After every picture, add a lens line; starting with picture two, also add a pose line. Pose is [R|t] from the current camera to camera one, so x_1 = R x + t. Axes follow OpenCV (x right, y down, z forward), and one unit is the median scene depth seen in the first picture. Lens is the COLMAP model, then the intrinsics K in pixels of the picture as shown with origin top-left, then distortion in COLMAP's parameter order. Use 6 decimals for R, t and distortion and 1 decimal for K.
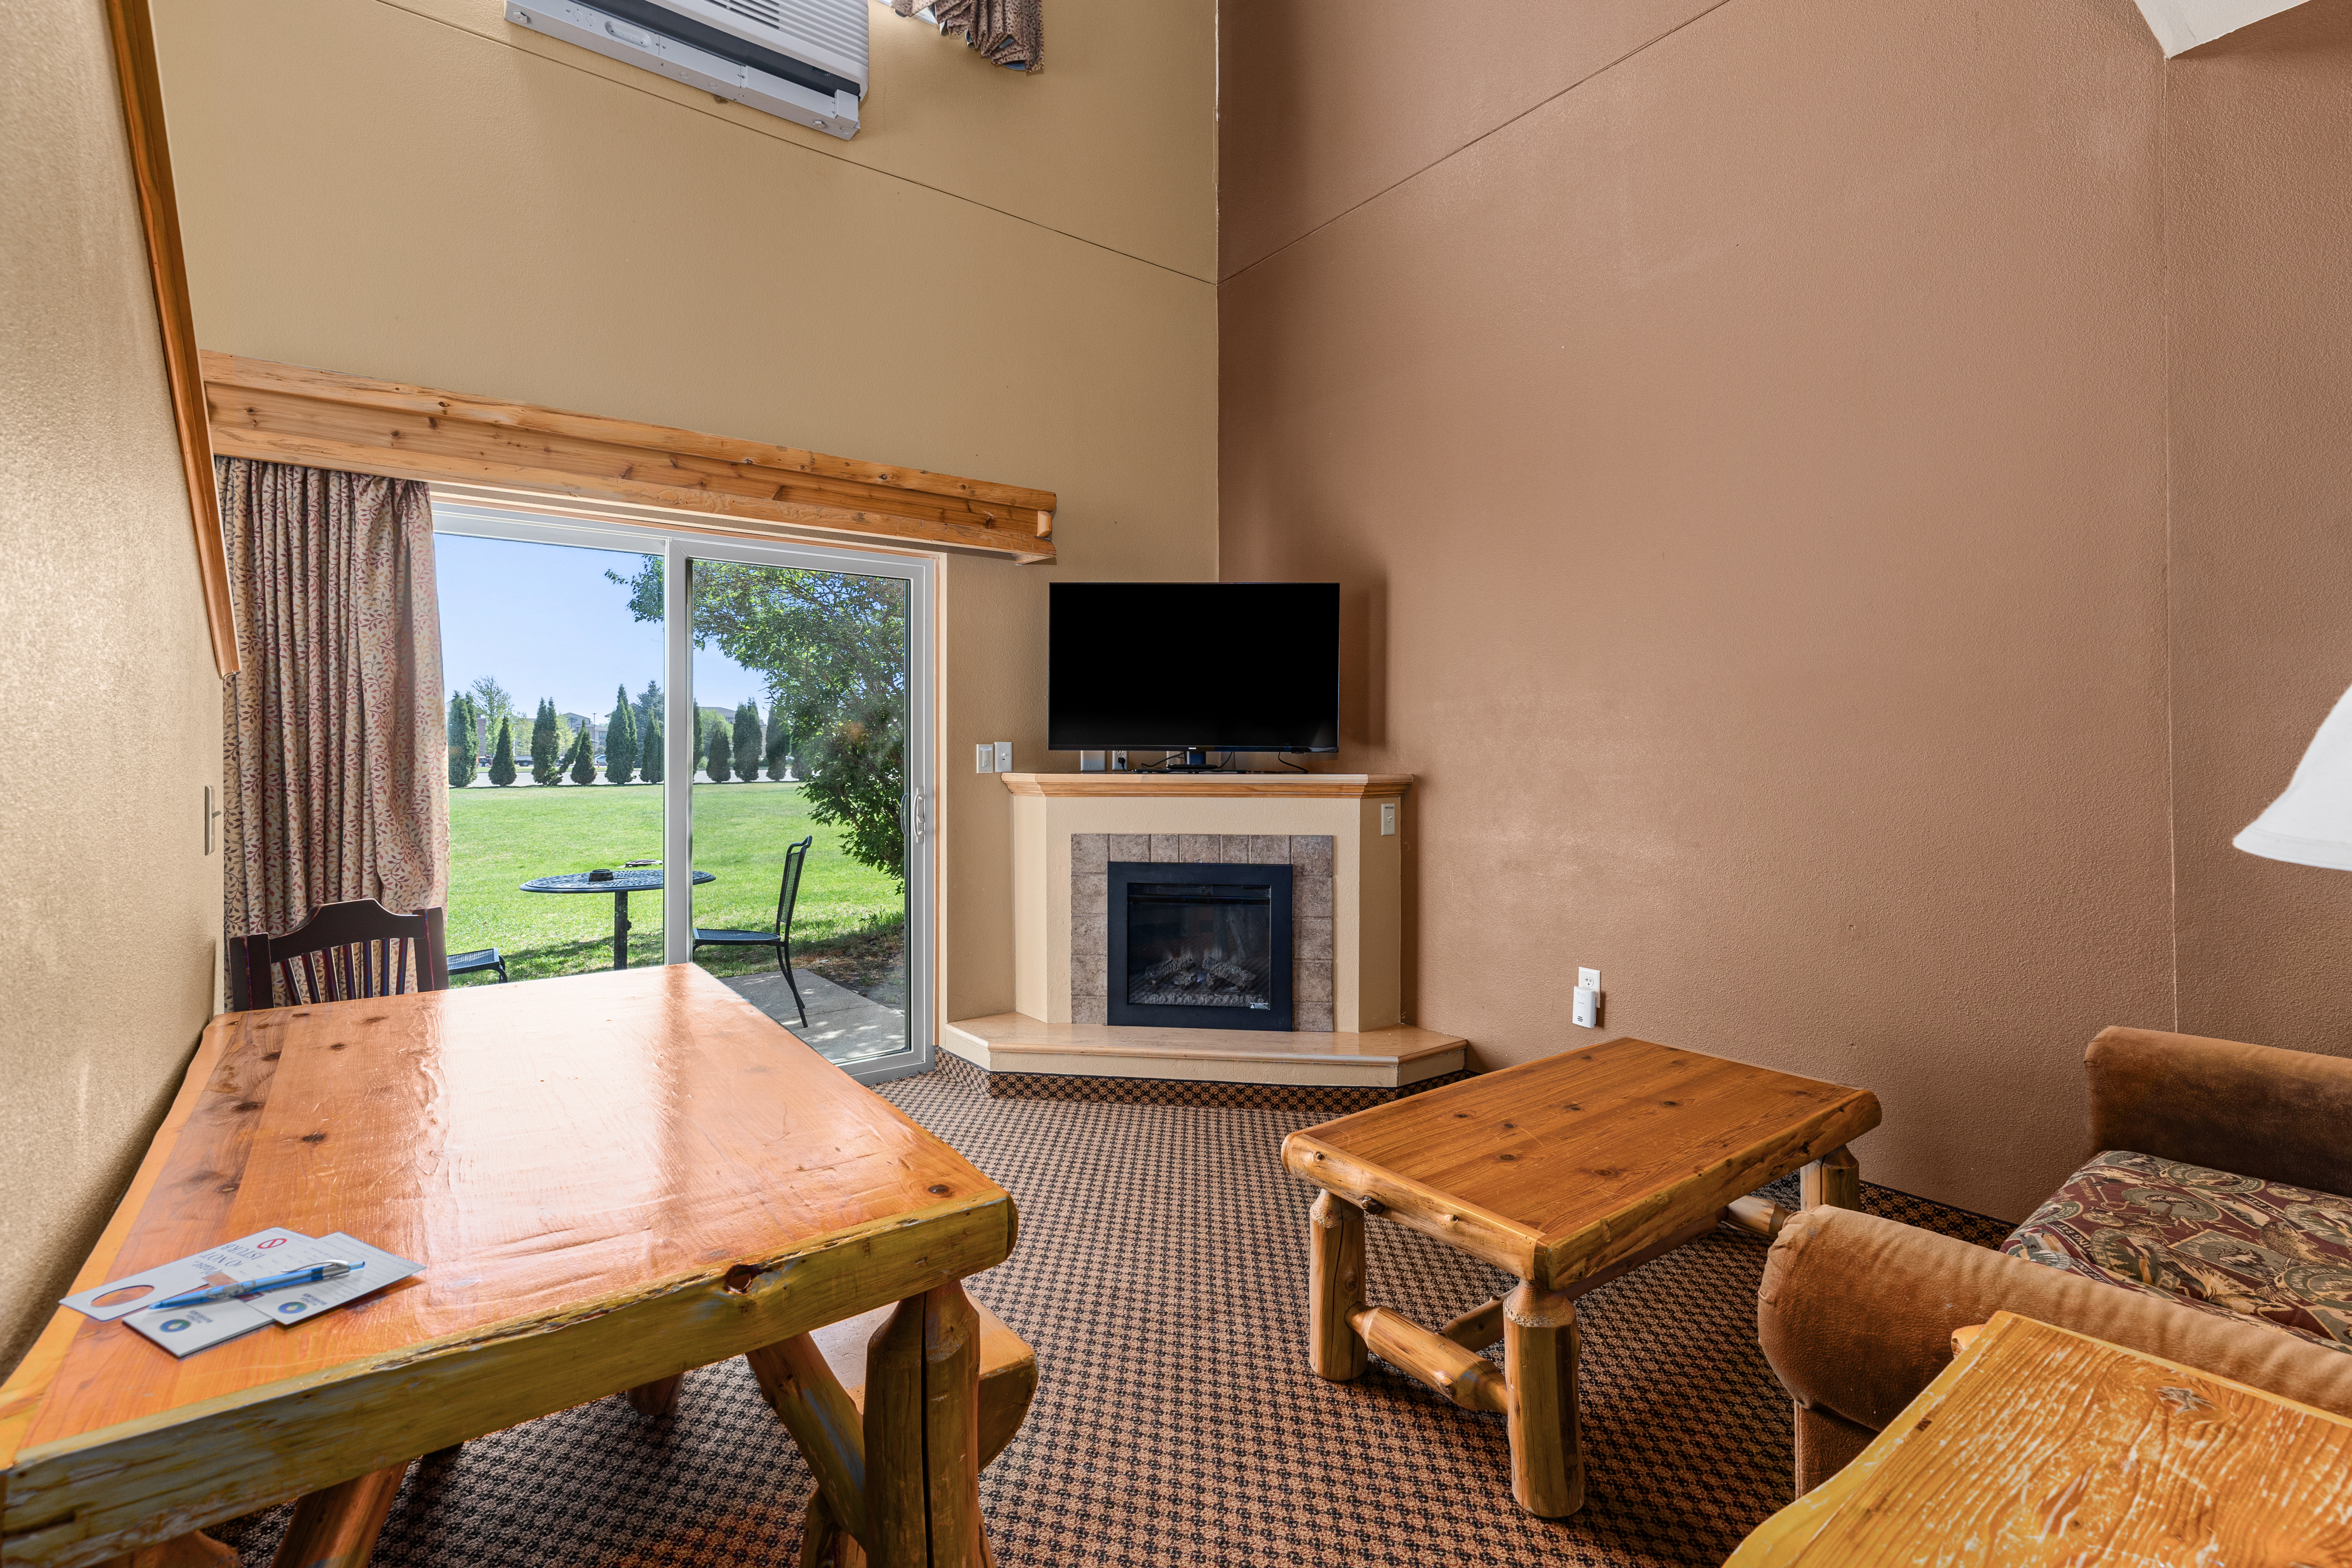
lens RADIAL K [[1068.3, 0, 1208.7], [0, 1068.3, 764.8], [0, 0, 1]] dist [-0.001448, -0.000213]
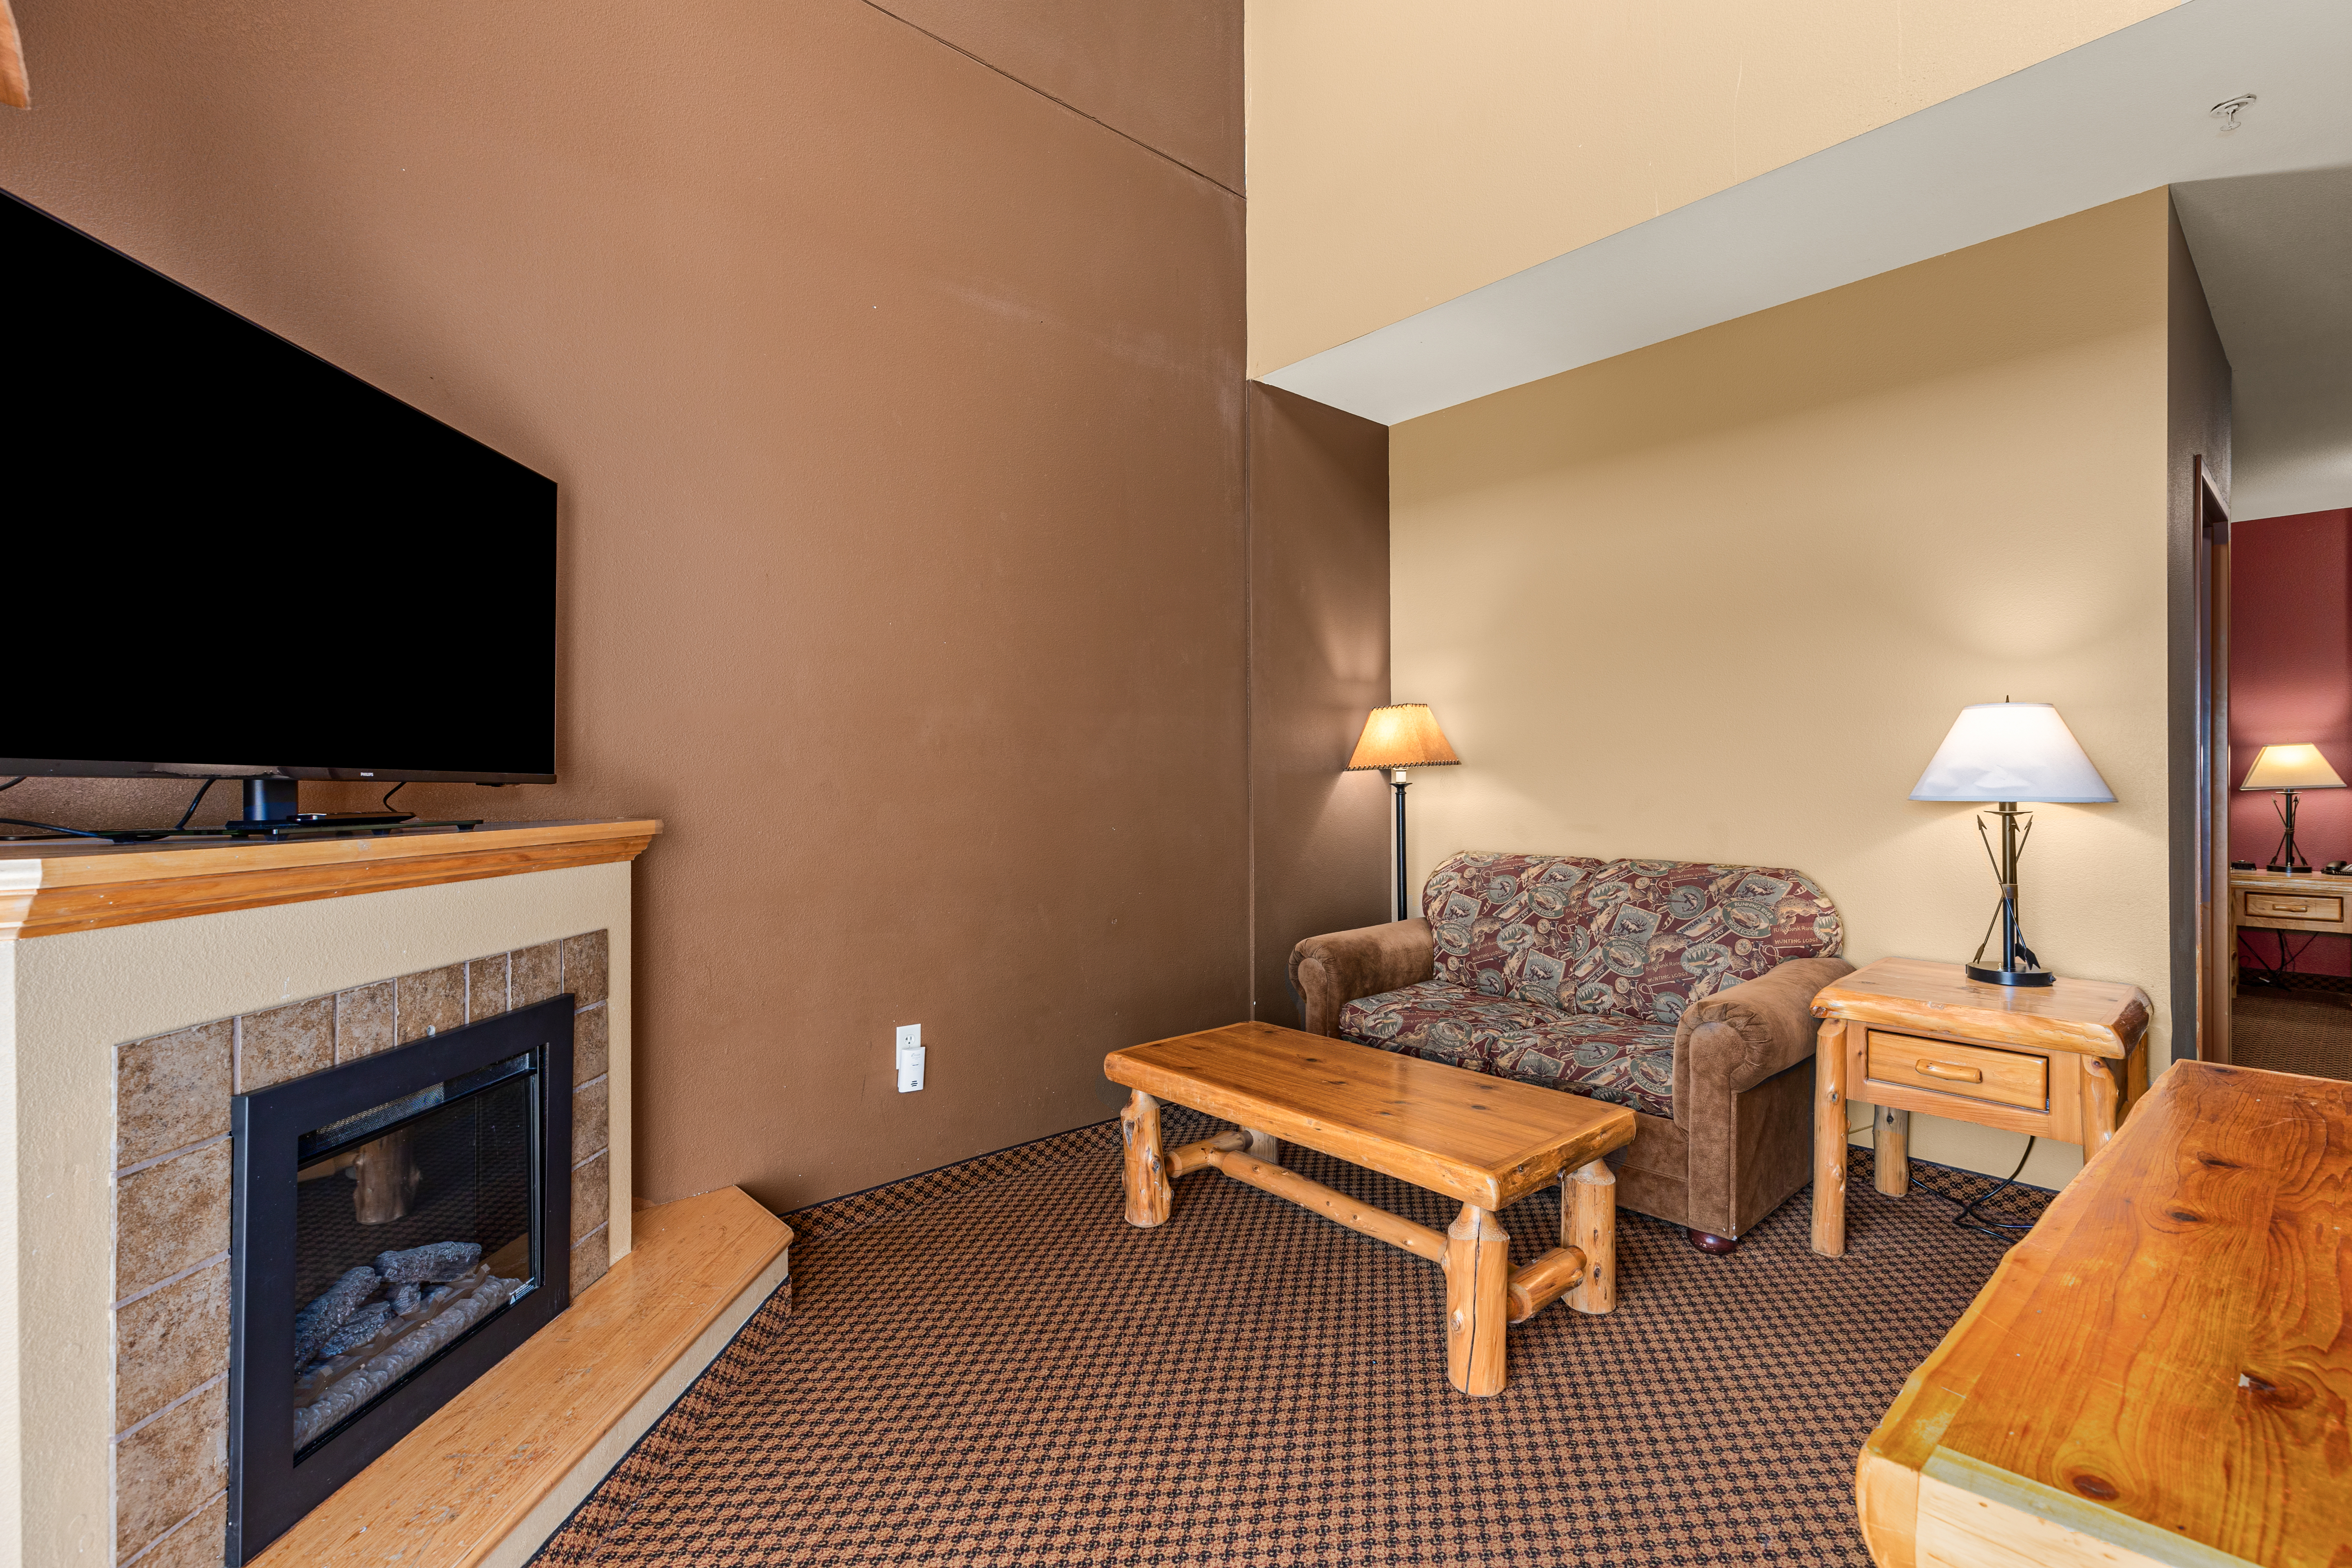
lens RADIAL K [[1057.9, 0, 1156.1], [0, 1057.9, 774.2], [0, 0, 1]] dist [0.013487, -0.000171]
pose [[-0.067250, 0.011546, 0.997669, -0.656761], [0.012886, 0.999860, -0.010703, -0.010618], [-0.997653, 0.012137, -0.067389, 1.015328]]
